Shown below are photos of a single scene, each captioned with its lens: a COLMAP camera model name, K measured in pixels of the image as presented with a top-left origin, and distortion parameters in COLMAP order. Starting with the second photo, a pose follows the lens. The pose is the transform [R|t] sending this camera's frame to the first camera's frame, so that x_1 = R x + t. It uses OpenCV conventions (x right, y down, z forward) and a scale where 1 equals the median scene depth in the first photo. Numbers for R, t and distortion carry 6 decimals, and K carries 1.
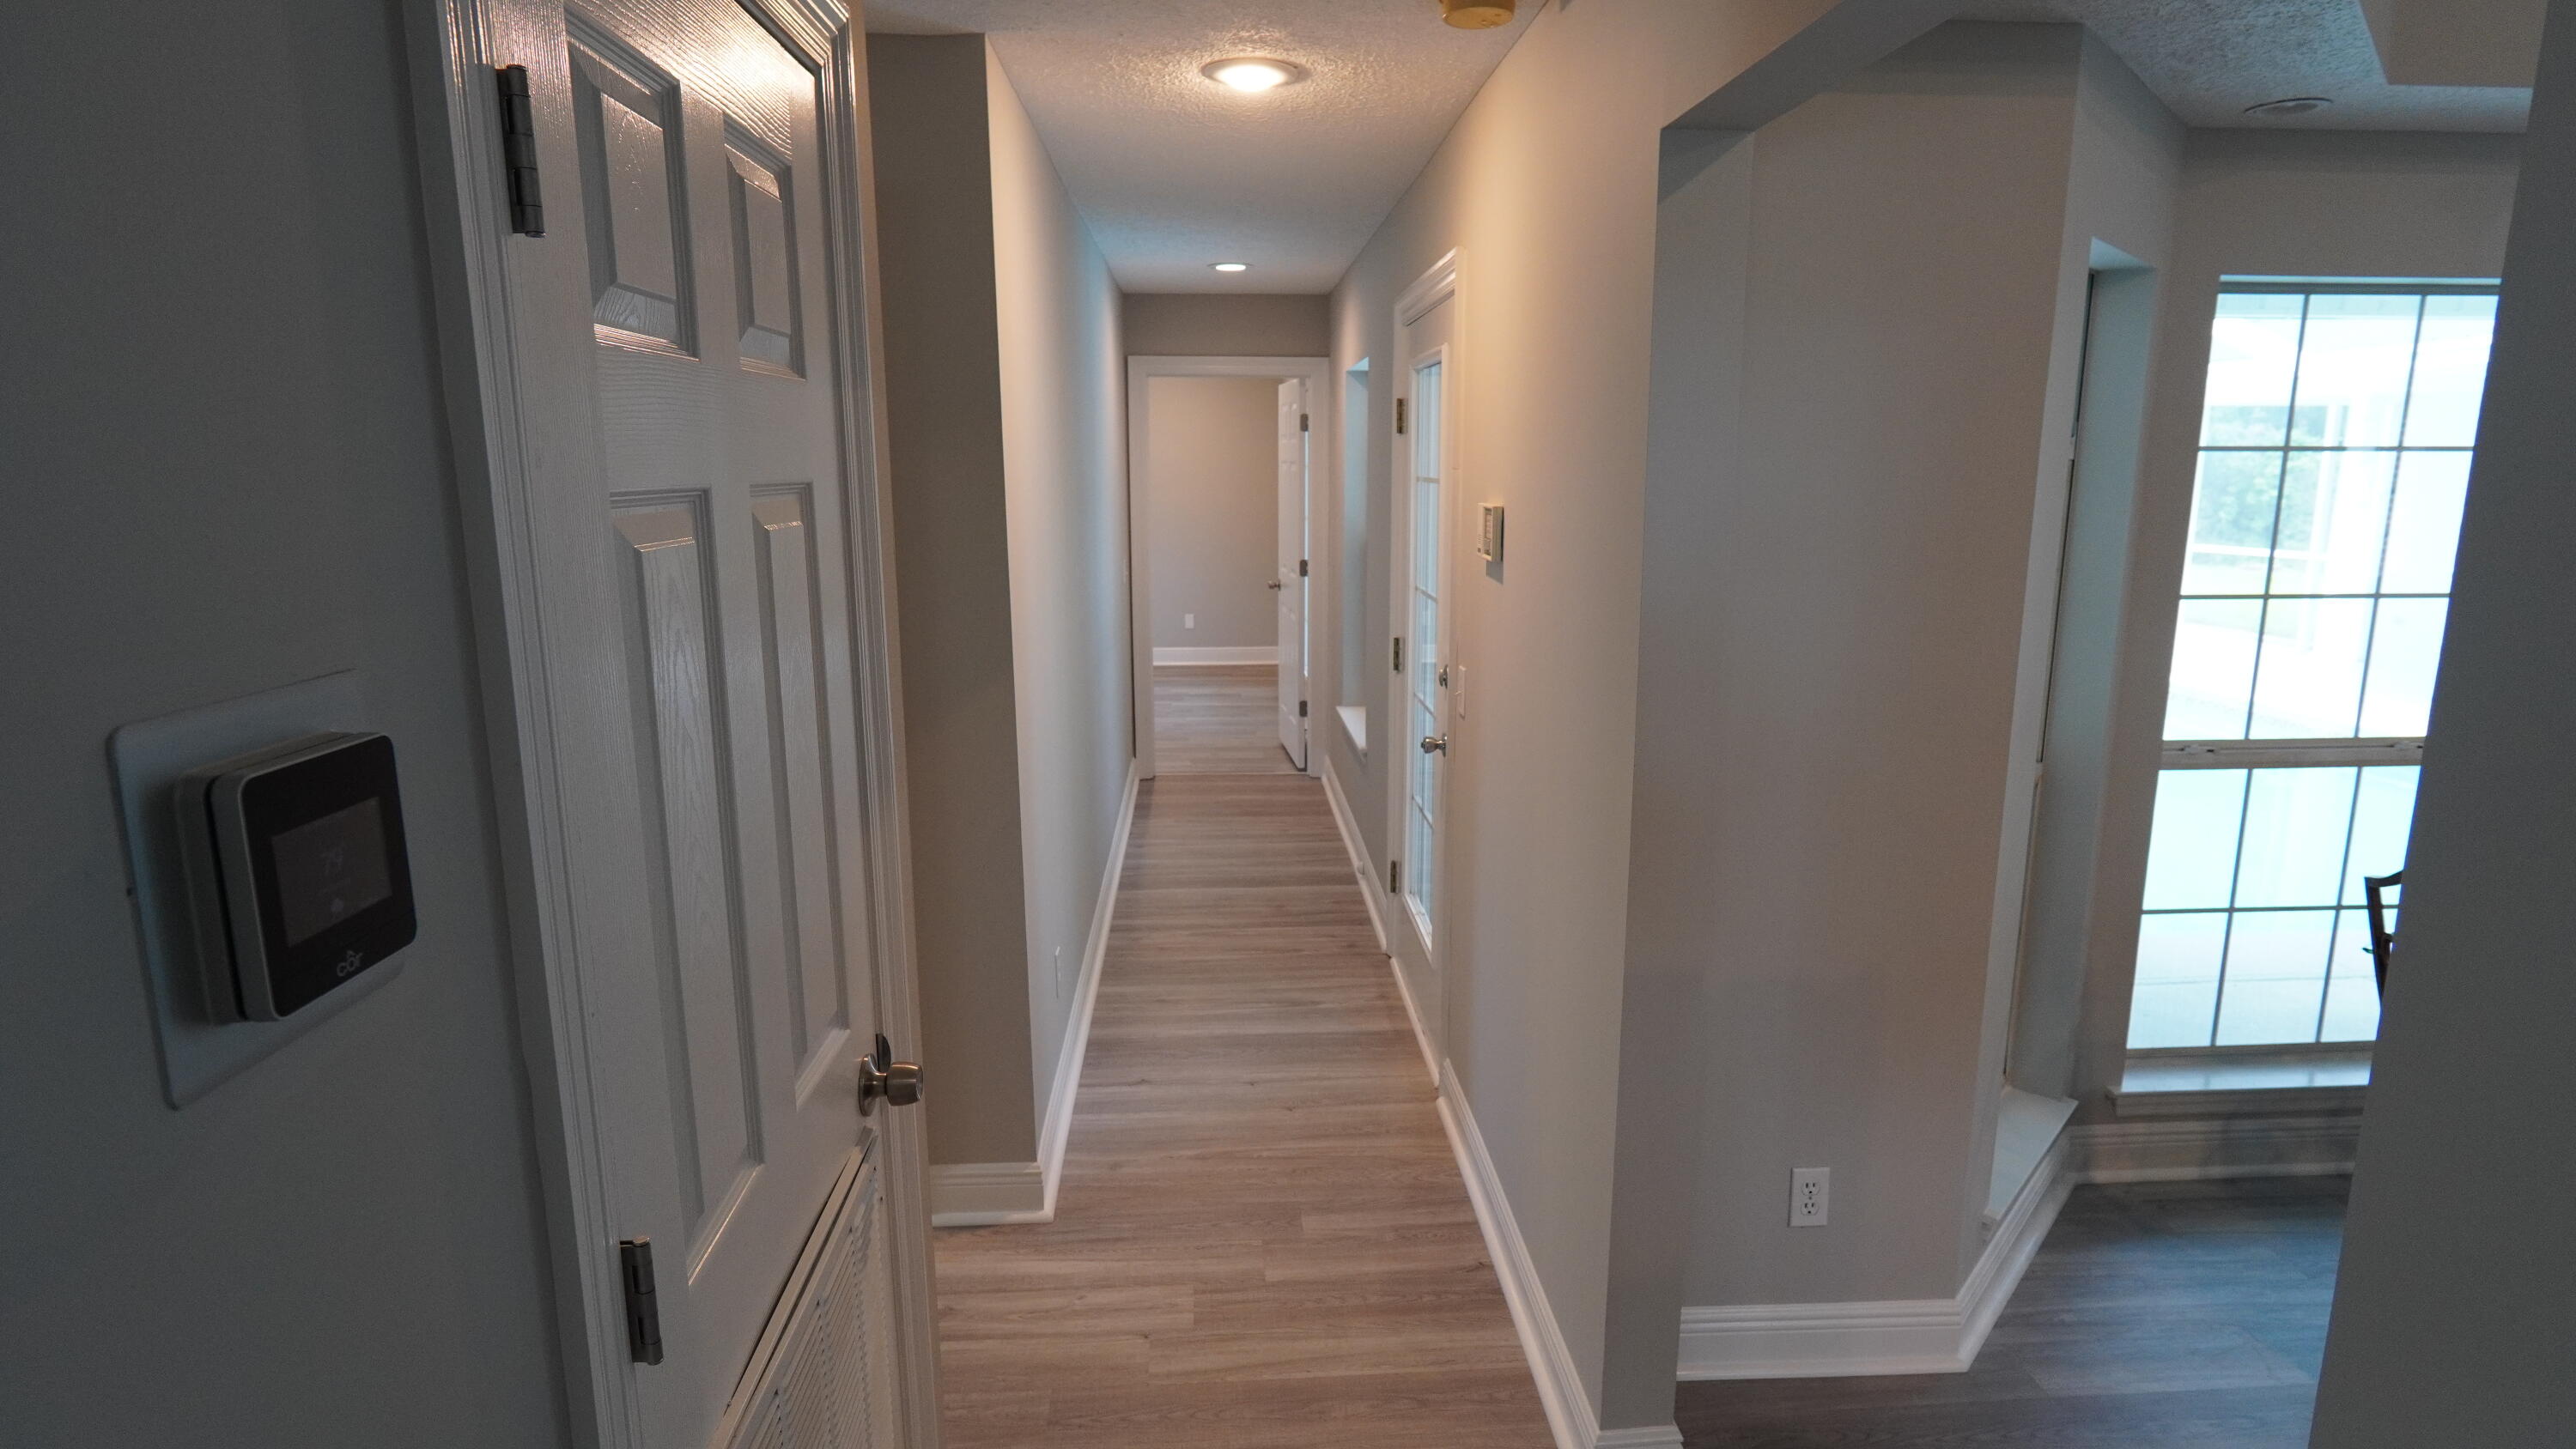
lens RADIAL K [[1363.1, 0, 1287.6], [0, 1363.1, 722.4], [0, 0, 1]] dist [-0.004214, 0.002045]
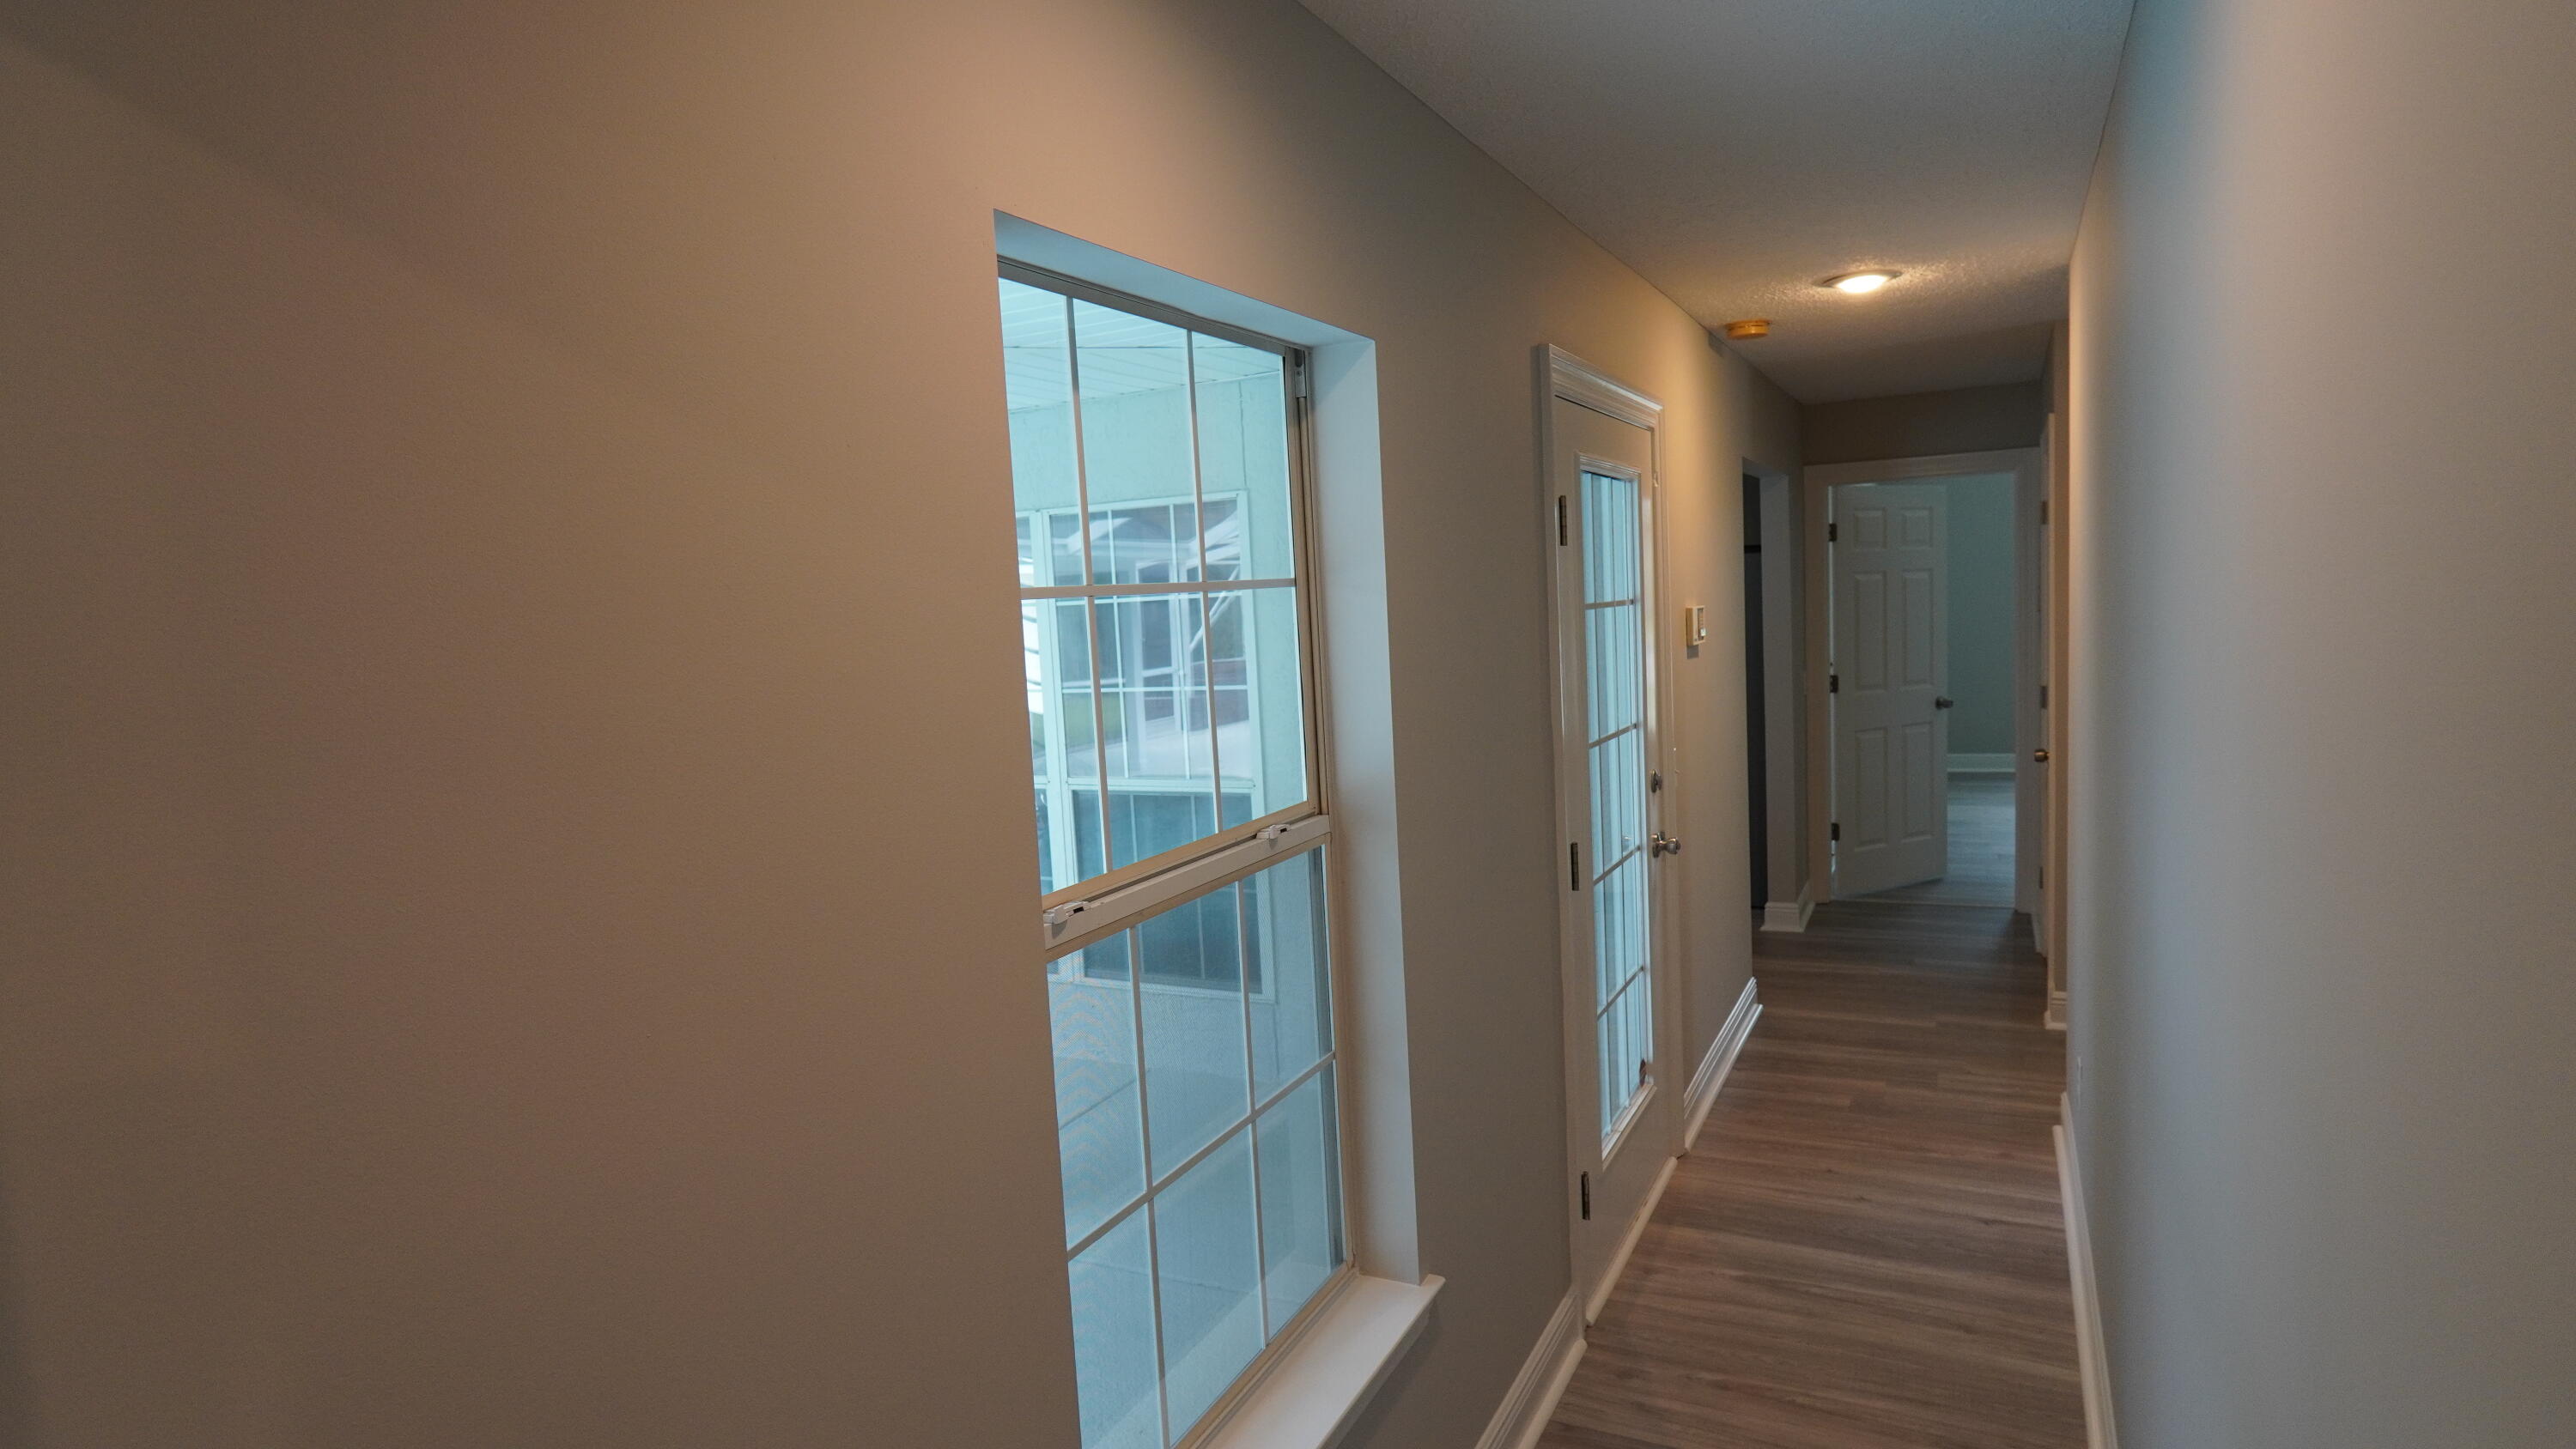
lens RADIAL K [[1363.1, 0, 1293.9], [0, 1363.1, 724.0], [0, 0, 1]] dist [-0.004214, 0.002045]
pose [[-0.860552, 0.001750, 0.509359, -0.182170], [0.153119, 0.954630, 0.255412, -0.388705], [-0.485803, 0.297788, -0.821777, 1.993276]]
